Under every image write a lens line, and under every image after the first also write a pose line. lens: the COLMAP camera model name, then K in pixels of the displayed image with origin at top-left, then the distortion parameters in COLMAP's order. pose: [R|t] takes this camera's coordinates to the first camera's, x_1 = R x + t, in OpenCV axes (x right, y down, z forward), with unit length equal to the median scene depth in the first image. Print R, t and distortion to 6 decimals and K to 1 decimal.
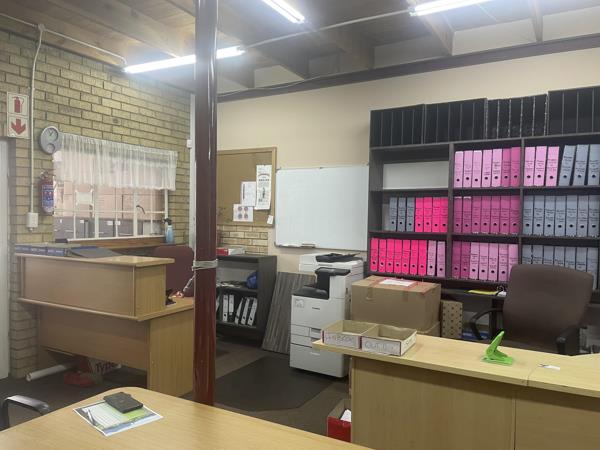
lens RADIAL K [[464.0, 0, 297.1], [0, 464.0, 220.0], [0, 0, 1]] dist [0.097935, -0.144626]
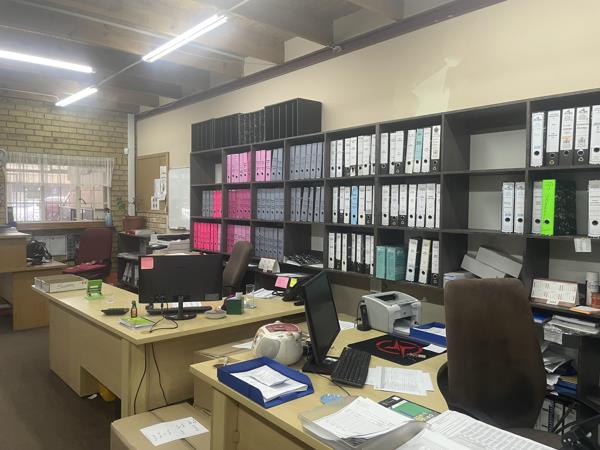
lens RADIAL K [[477.9, 0, 302.1], [0, 477.9, 217.6], [0, 0, 1]] dist [0.122904, -0.156432]
pose [[0.940755, -0.000547, -0.339087, 0.920713], [0.007725, 0.999774, 0.019819, 0.001909], [0.339000, -0.021264, 0.940546, -0.166242]]
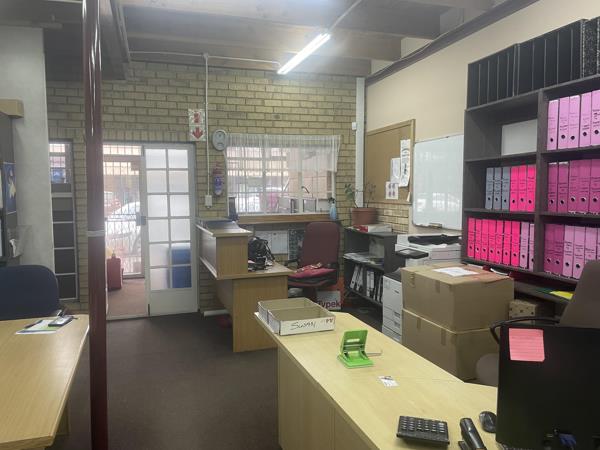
lens RADIAL K [[464.0, 0, 297.1], [0, 464.0, 220.0], [0, 0, 1]] dist [0.097935, -0.144626]
pose [[0.729153, 0.018577, -0.684099, 0.523573], [0.015882, 0.998903, 0.044053, 0.000718], [0.684167, -0.042986, 0.728058, 0.177175]]
